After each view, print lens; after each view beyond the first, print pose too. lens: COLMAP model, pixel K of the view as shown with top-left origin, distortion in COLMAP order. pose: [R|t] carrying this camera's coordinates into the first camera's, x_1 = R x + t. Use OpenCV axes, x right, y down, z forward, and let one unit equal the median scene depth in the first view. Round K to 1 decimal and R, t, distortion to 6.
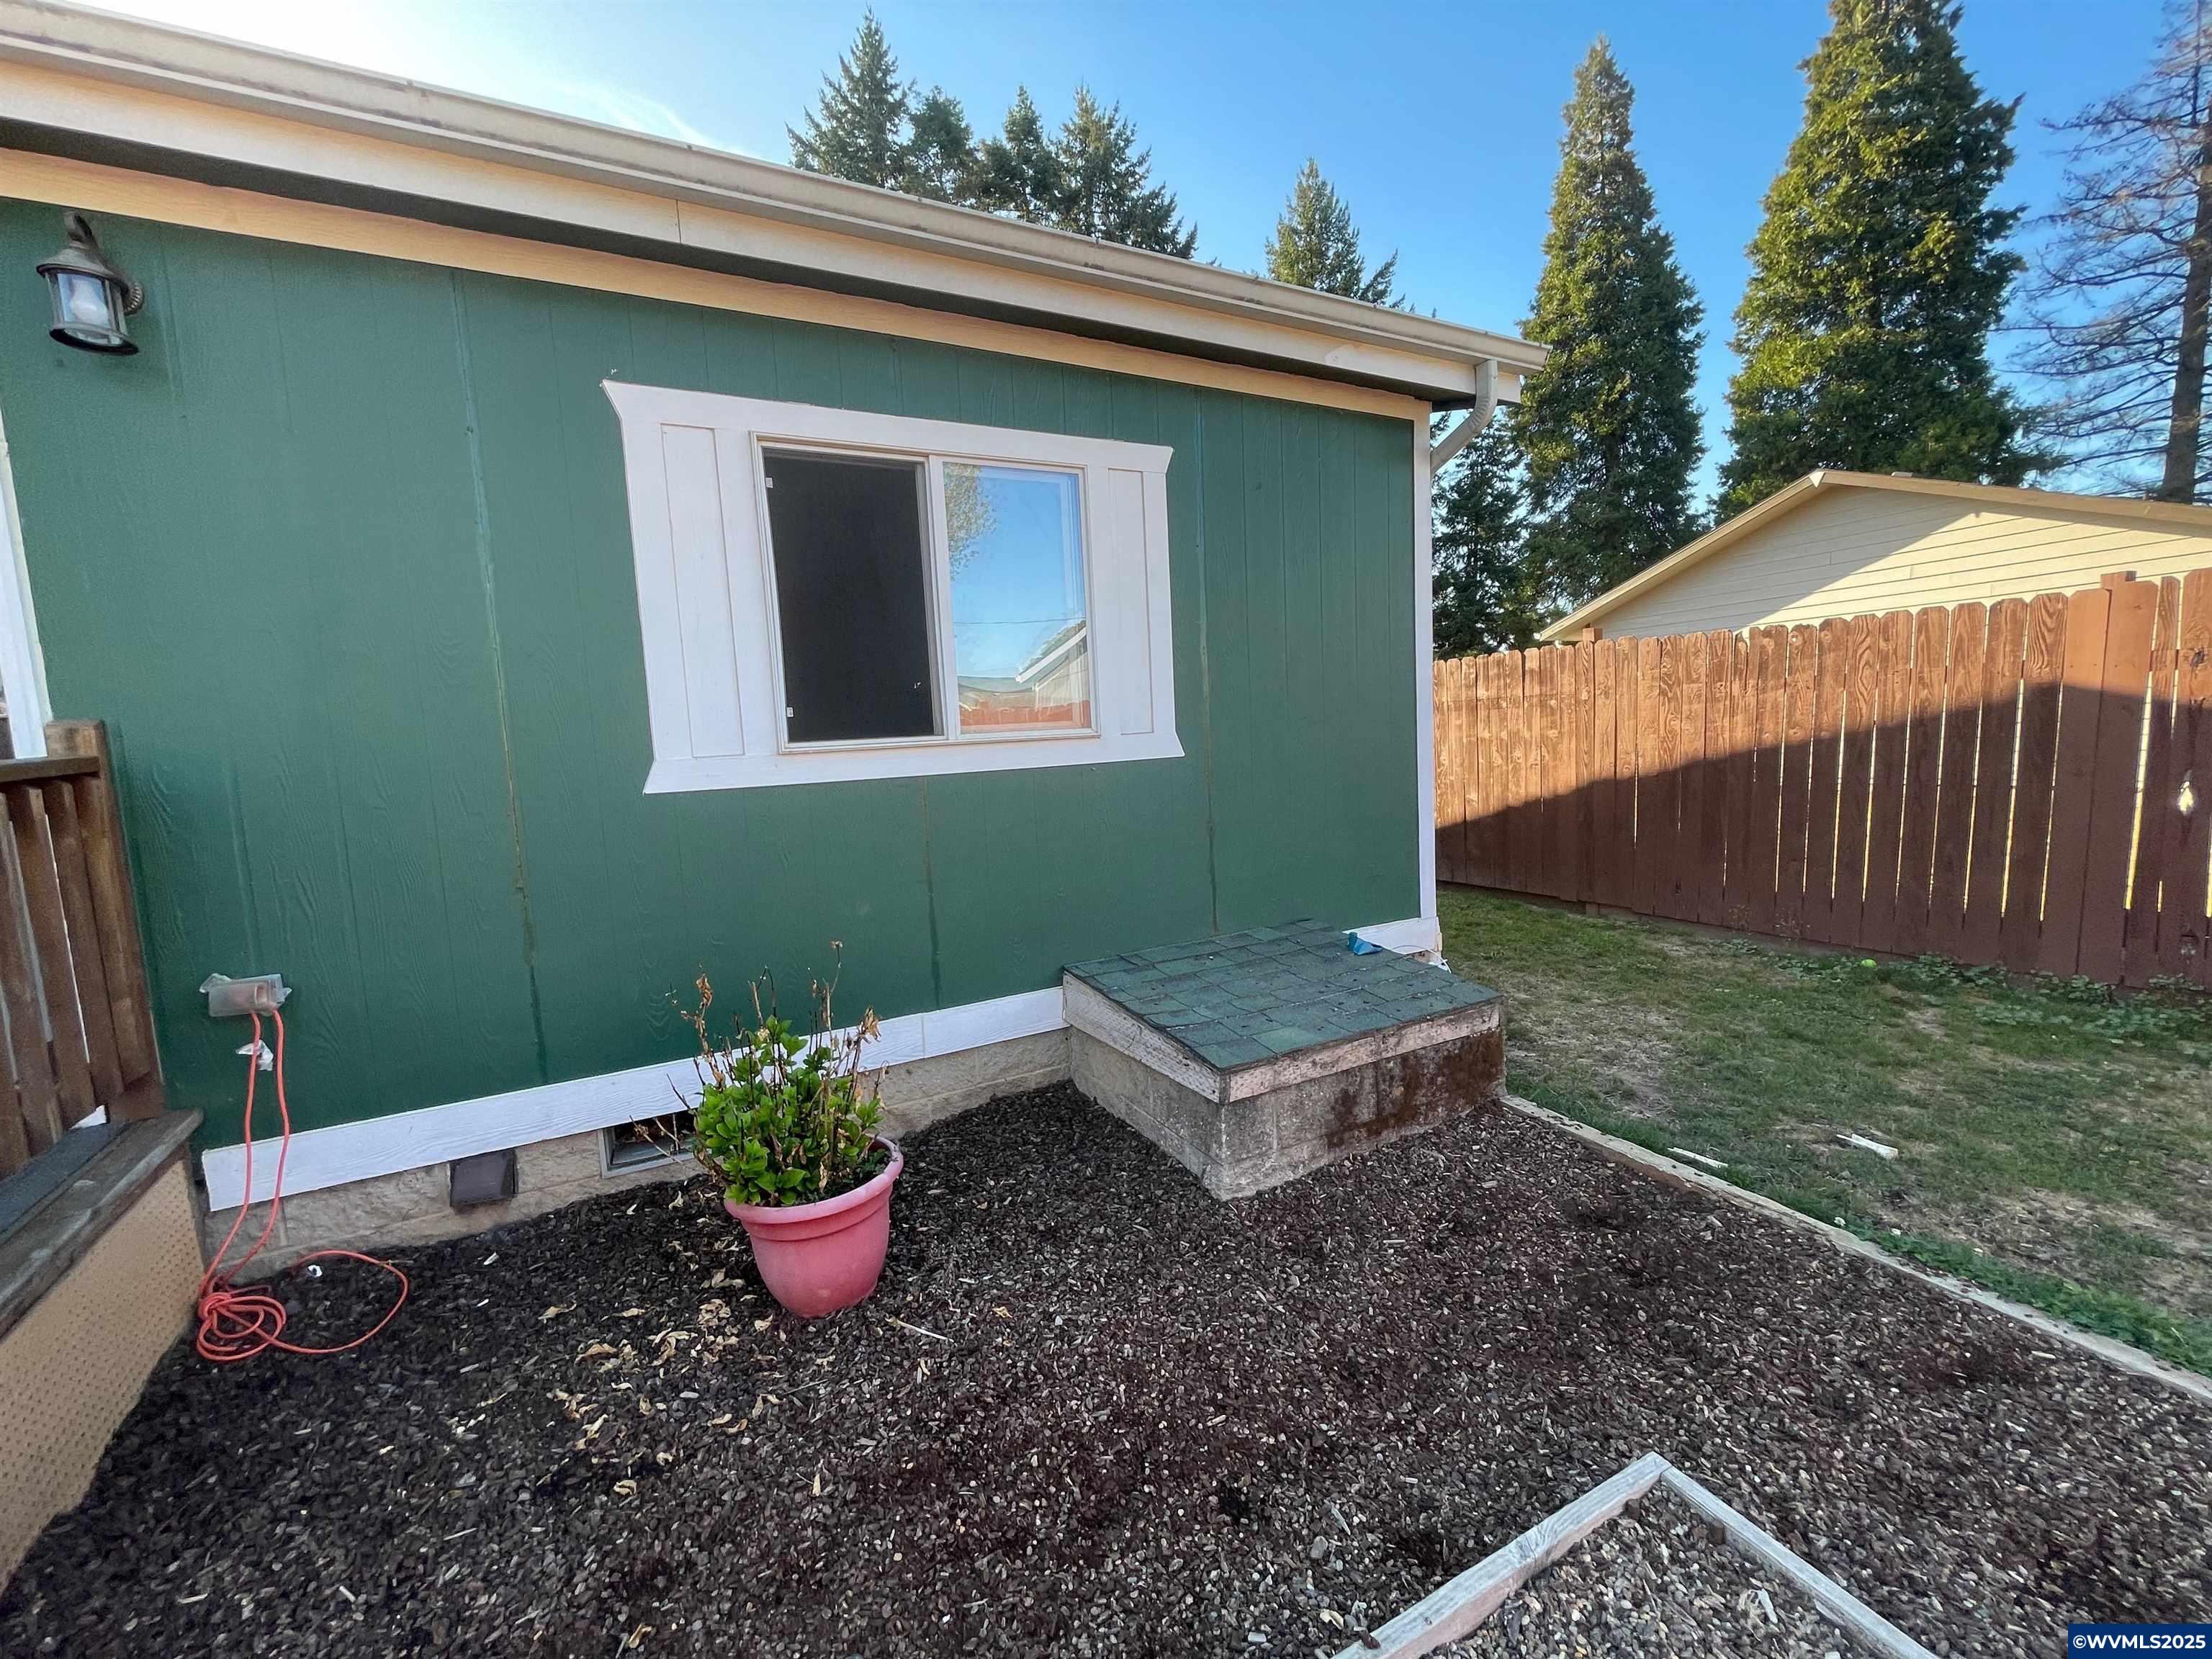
lens RADIAL K [[889.4, 0, 1106.0], [0, 889.4, 829.5], [0, 0, 1]] dist [-0.002651, -0.000295]
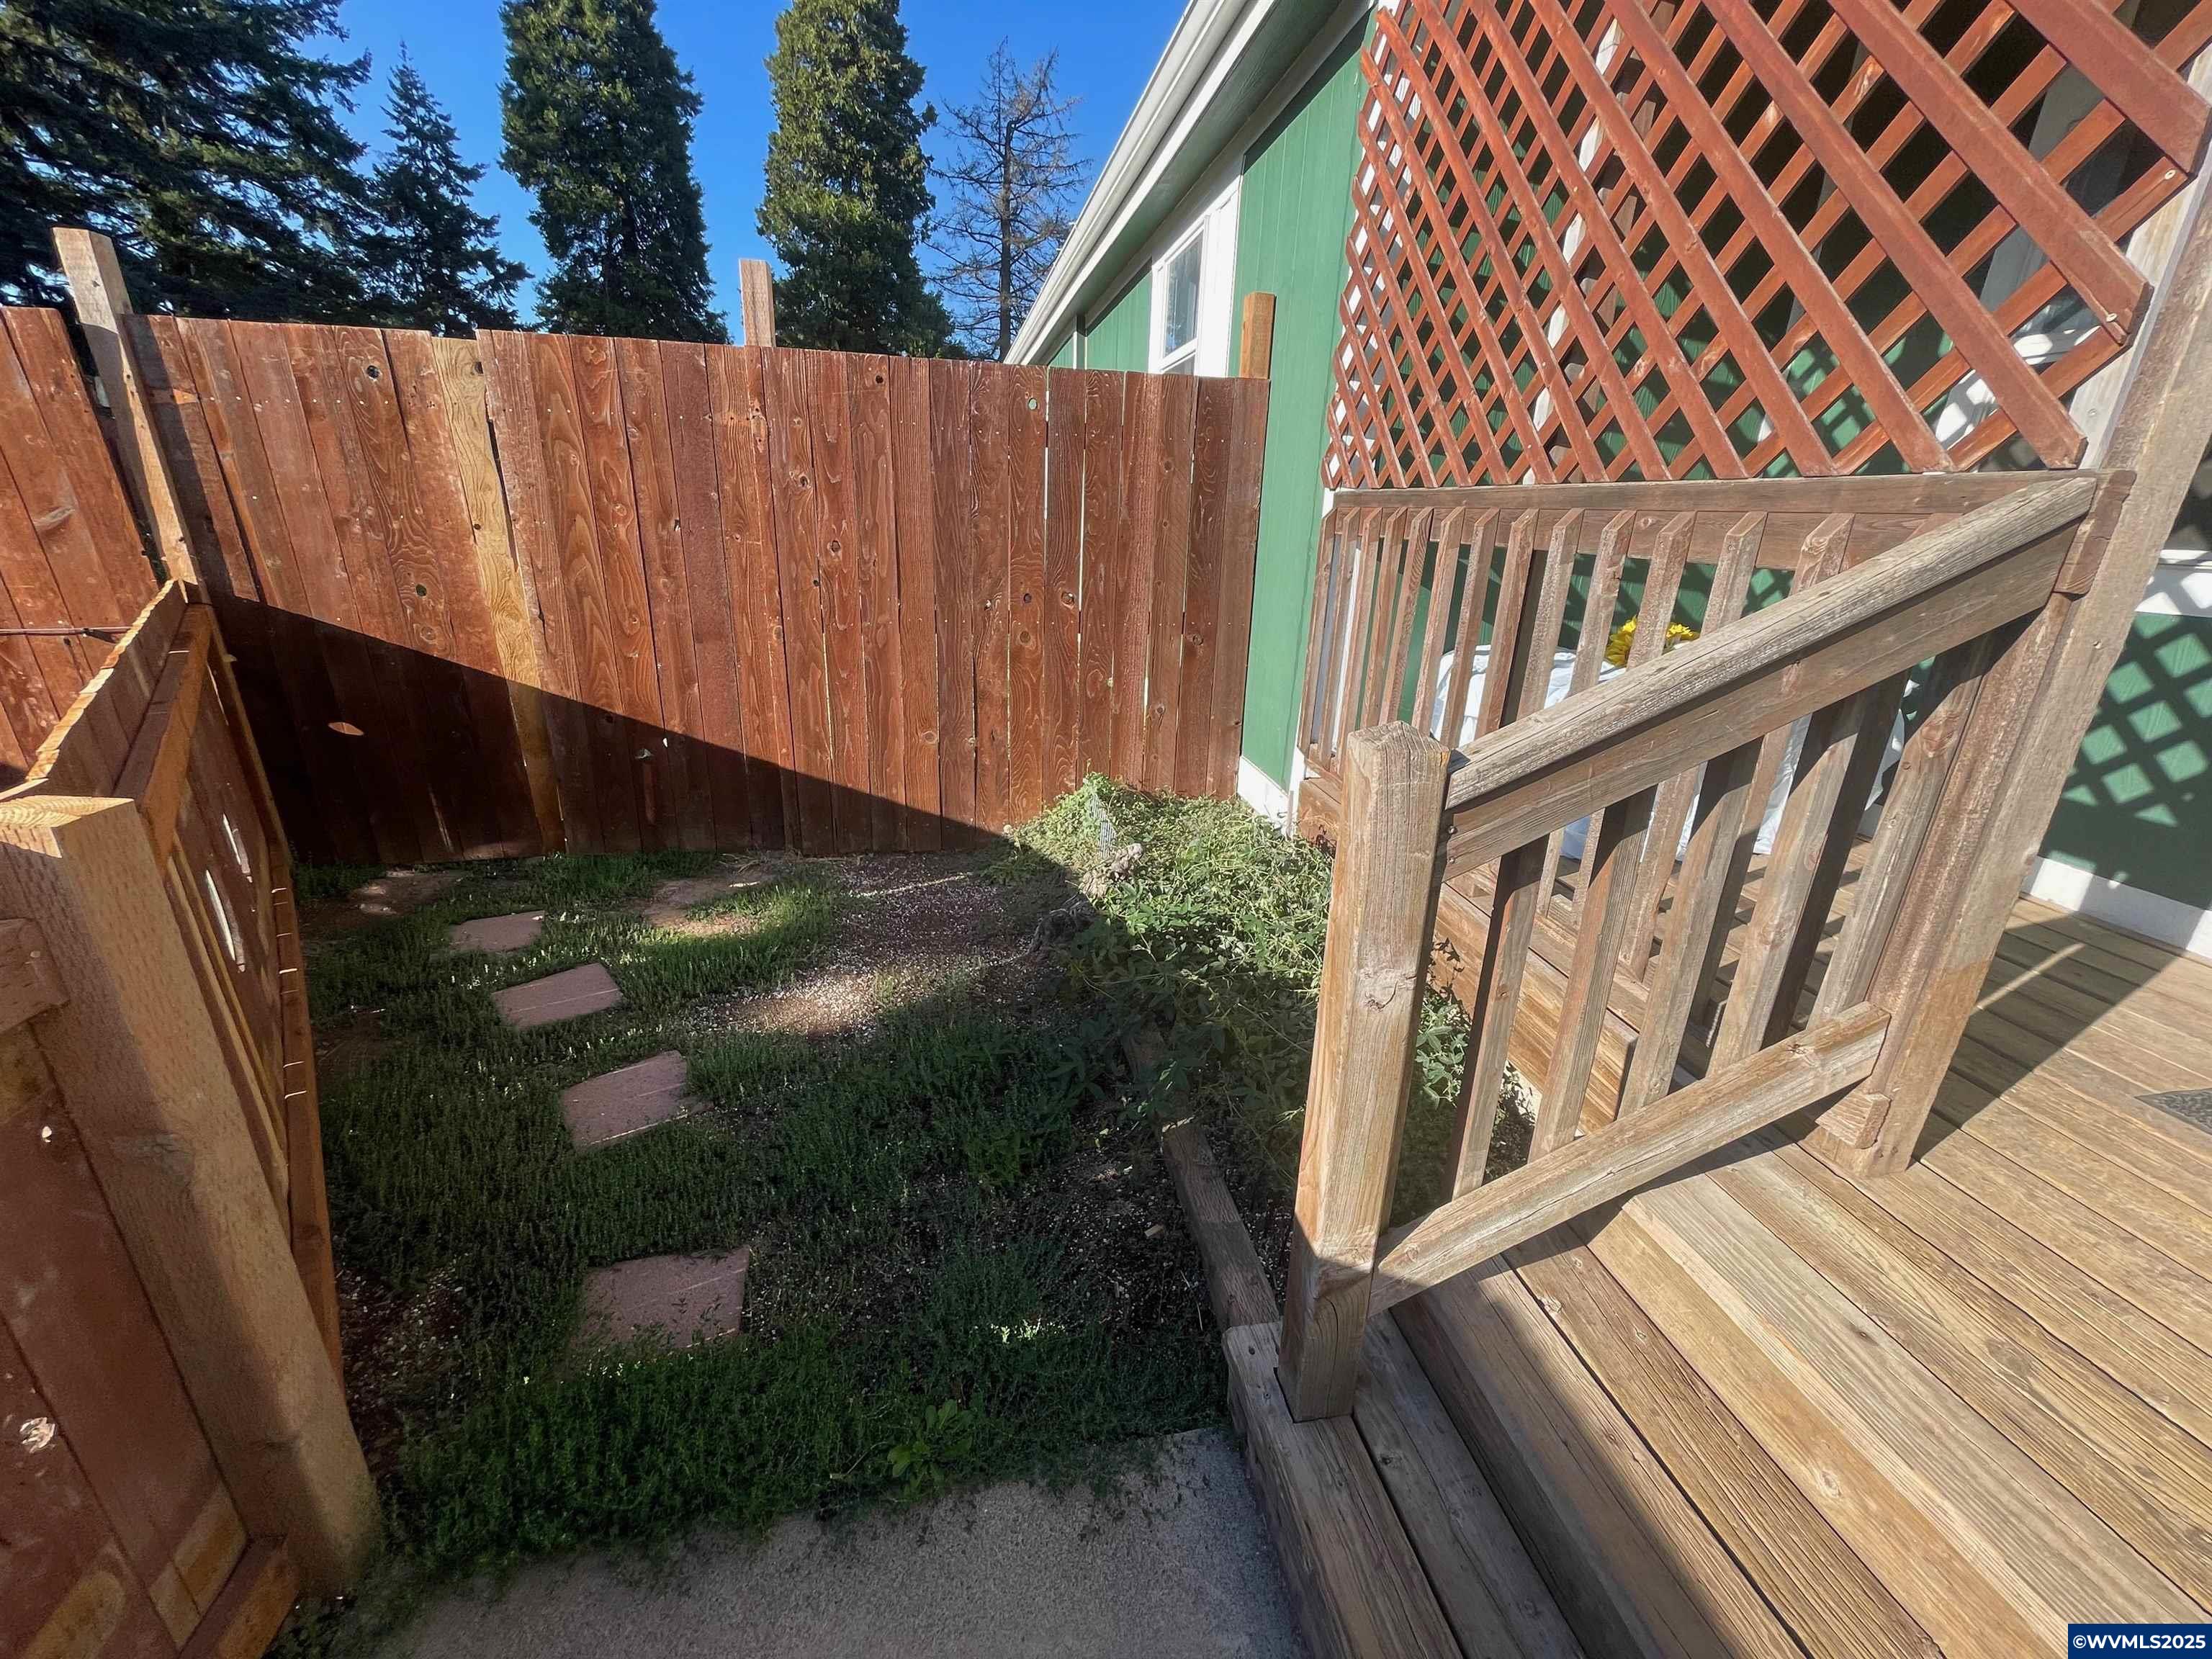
lens RADIAL K [[889.4, 0, 1106.0], [0, 889.4, 829.5], [0, 0, 1]] dist [-0.002651, -0.000295]
pose [[0.292626, -0.267672, 0.917999, -0.403263], [0.051122, 0.963028, 0.264506, 0.001552], [-0.954859, -0.030471, 0.295491, 0.186140]]
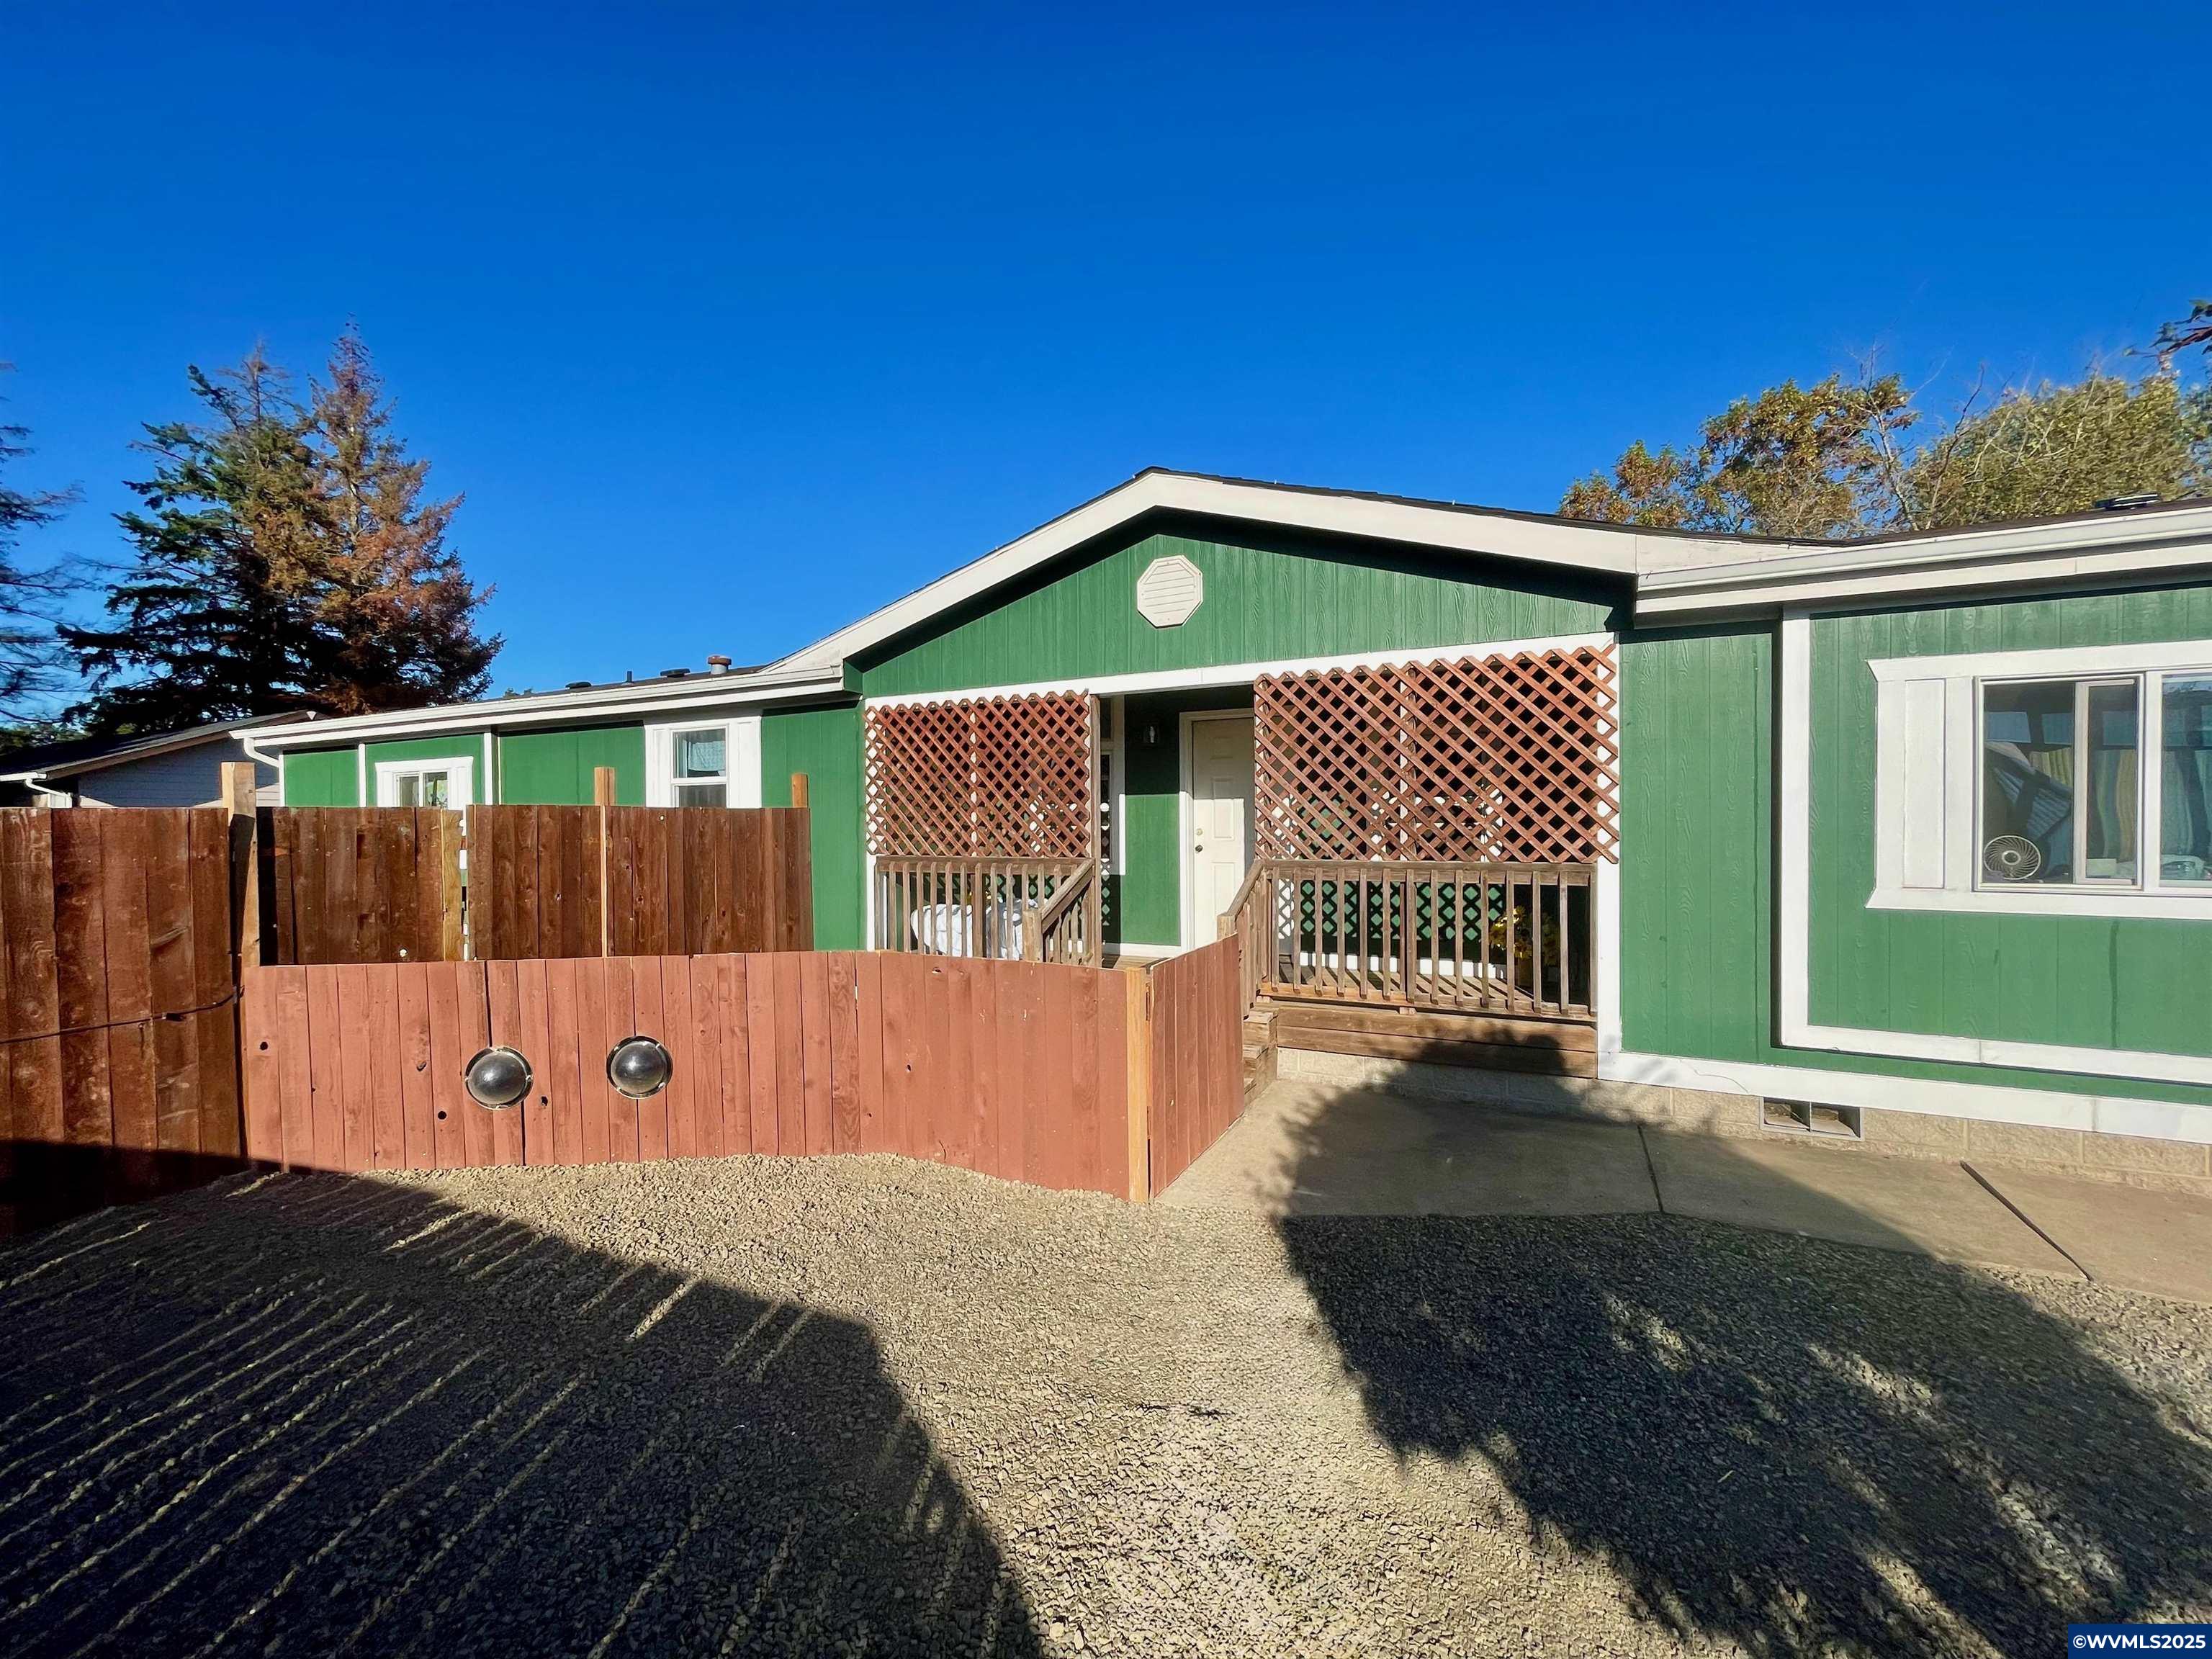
lens RADIAL K [[889.4, 0, 1106.0], [0, 889.4, 829.5], [0, 0, 1]] dist [-0.002651, -0.000295]
pose [[-0.594224, 0.045106, 0.803034, -2.460724], [0.122091, 0.991915, 0.034629, -0.250751], [-0.794979, 0.118621, -0.594926, 1.750246]]
